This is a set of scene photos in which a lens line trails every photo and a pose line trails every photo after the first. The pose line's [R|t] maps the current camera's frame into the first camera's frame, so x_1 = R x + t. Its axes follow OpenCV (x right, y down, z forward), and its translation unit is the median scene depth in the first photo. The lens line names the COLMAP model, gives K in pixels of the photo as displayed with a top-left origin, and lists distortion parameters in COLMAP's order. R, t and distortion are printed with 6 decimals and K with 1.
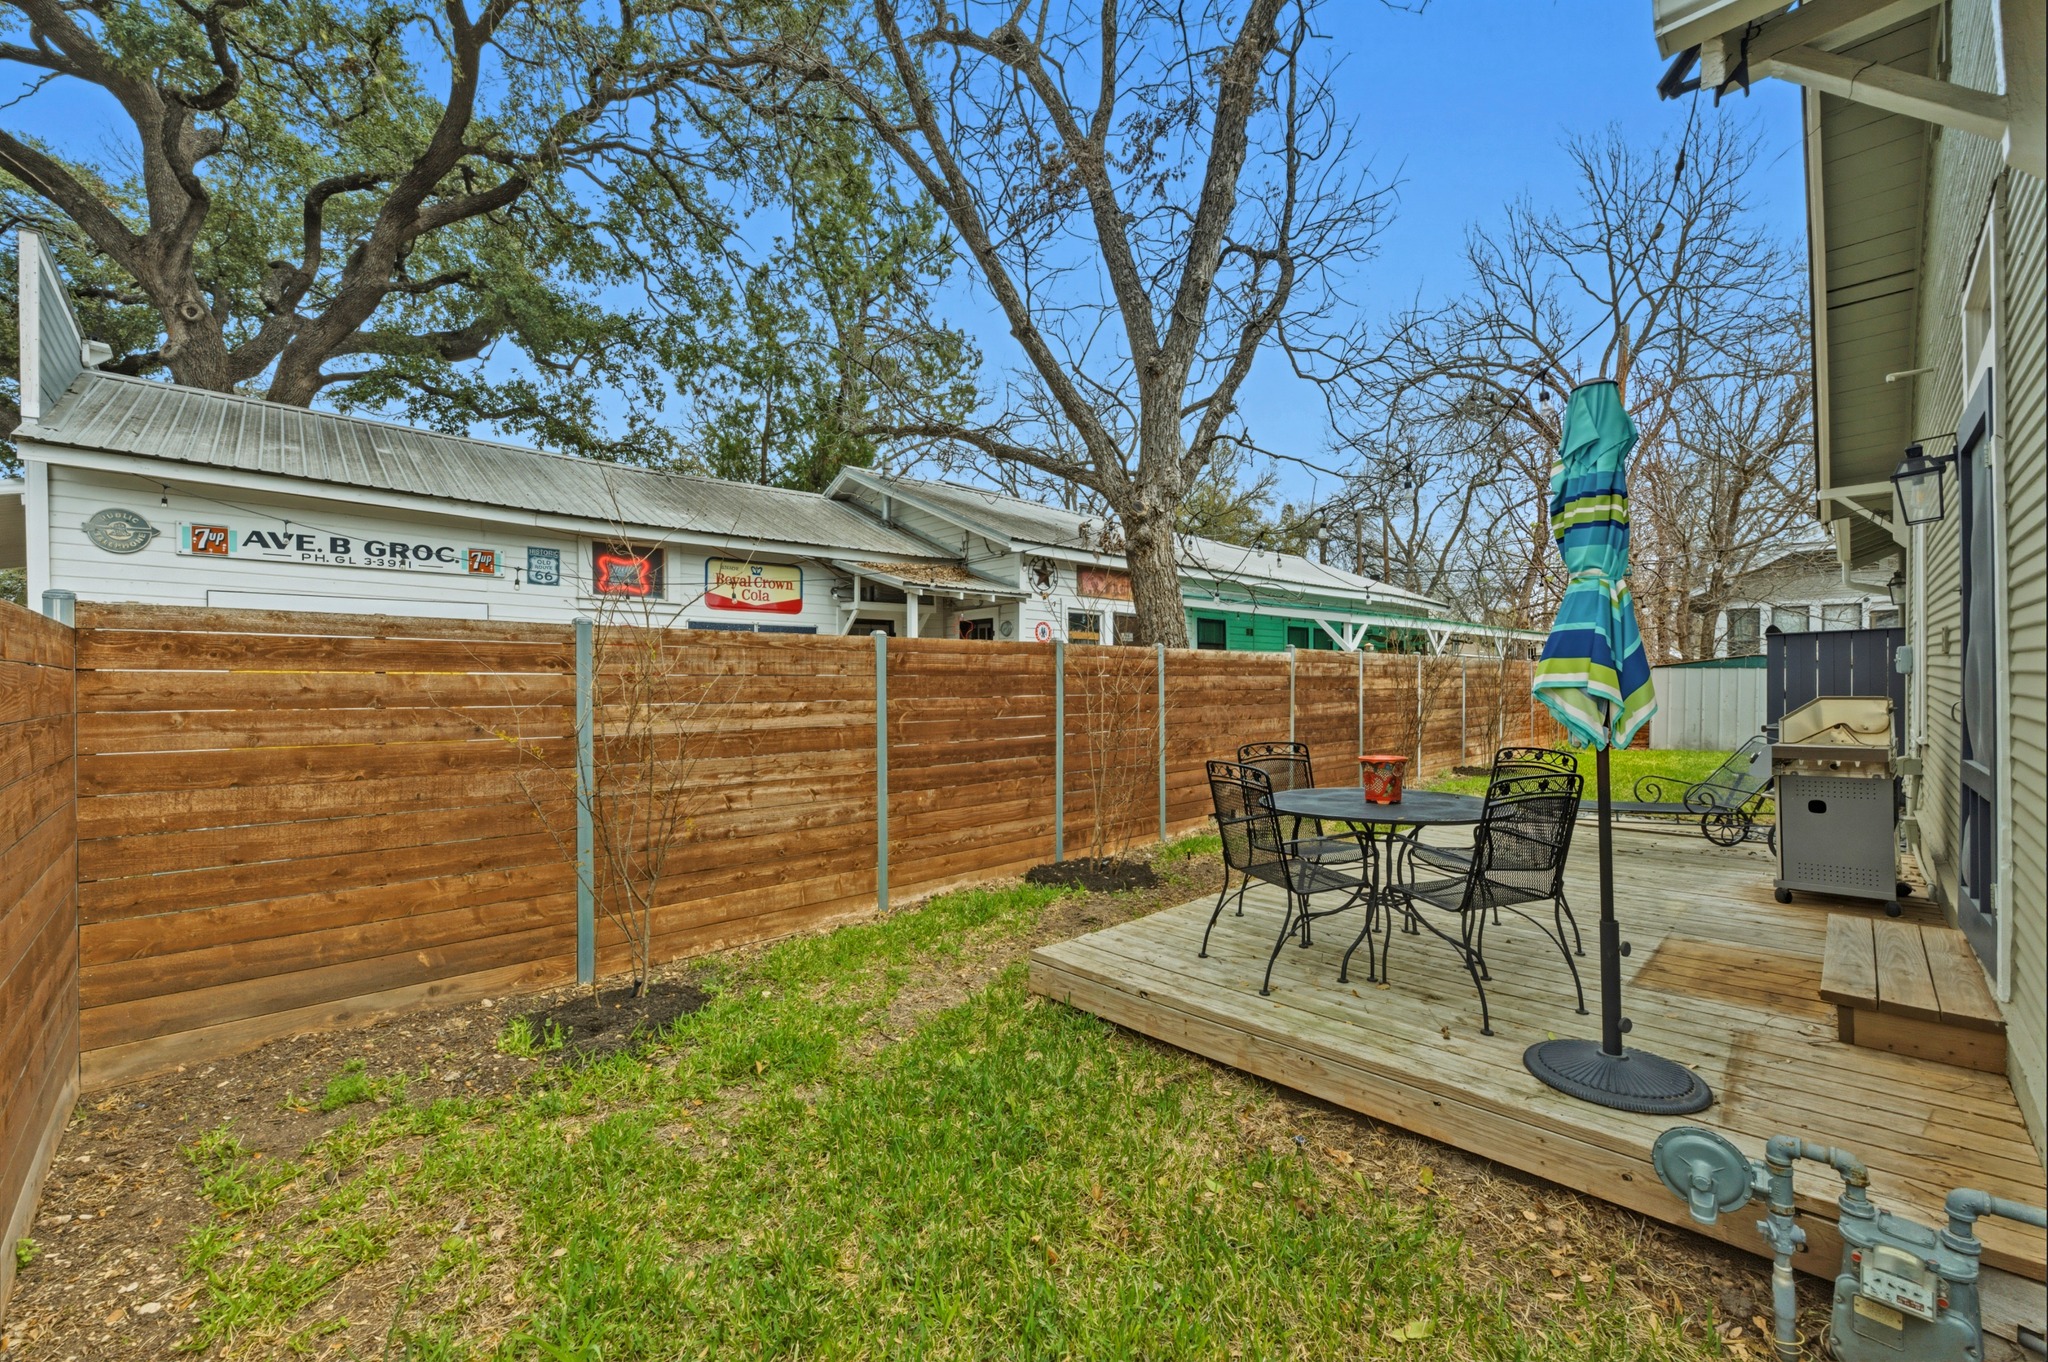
lens RADIAL K [[820.8, 0, 1021.3], [0, 820.8, 682.7], [0, 0, 1]] dist [-0.008039, 0.002836]
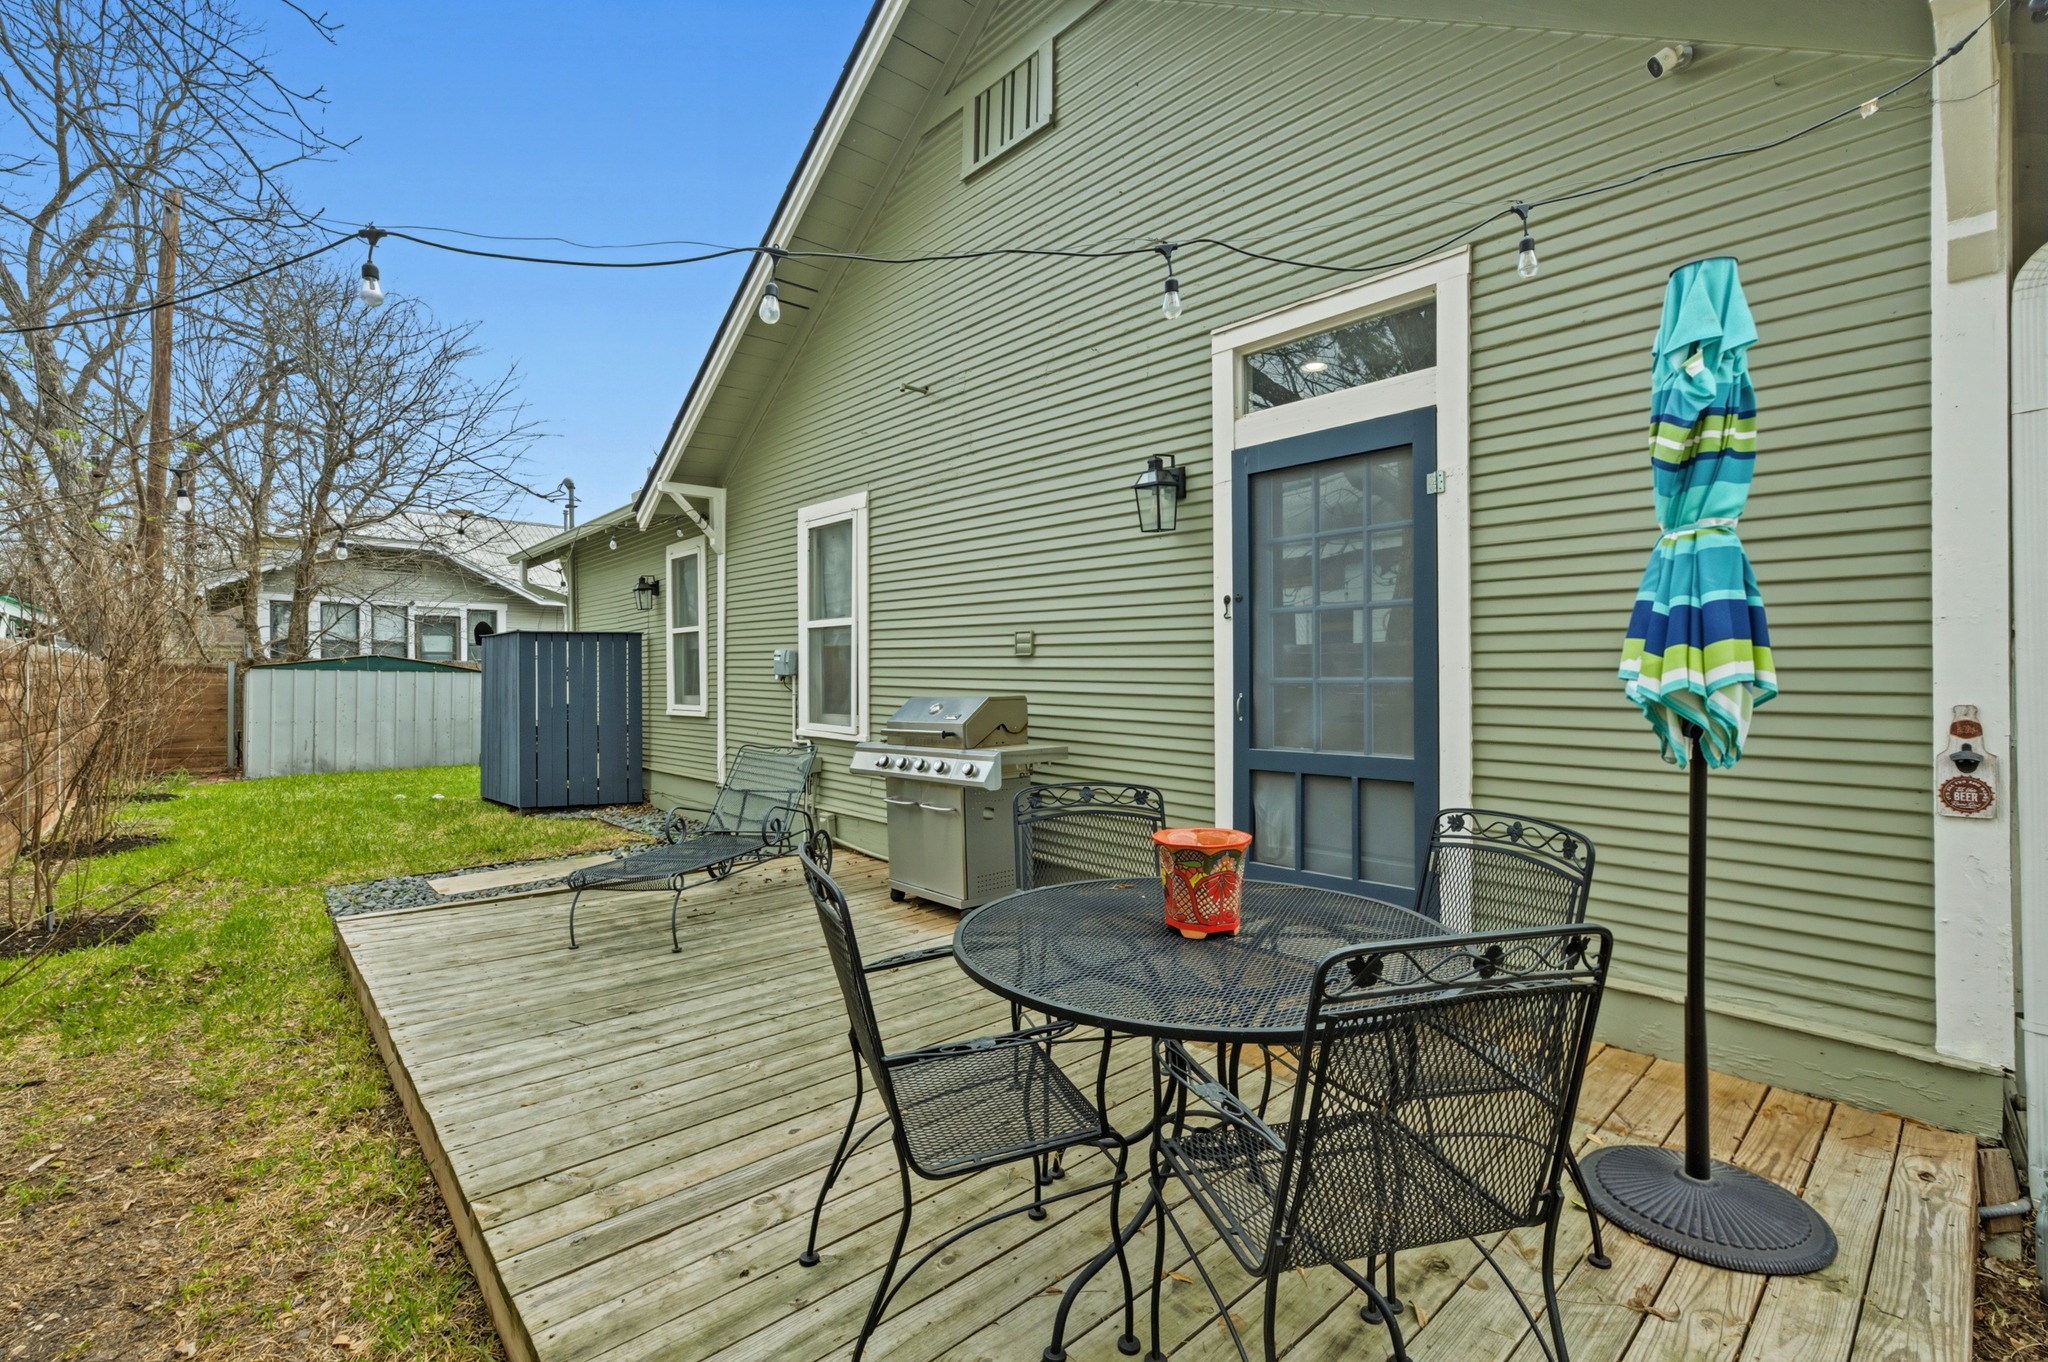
lens RADIAL K [[907.3, 0, 1026.3], [0, 907.3, 683.2], [0, 0, 1]] dist [-0.005103, -0.002076]
pose [[0.038494, 0.005095, 0.999246, -0.090004], [0.002182, 0.999984, -0.005183, 0.005380], [-0.999256, 0.002380, 0.038482, 1.145761]]
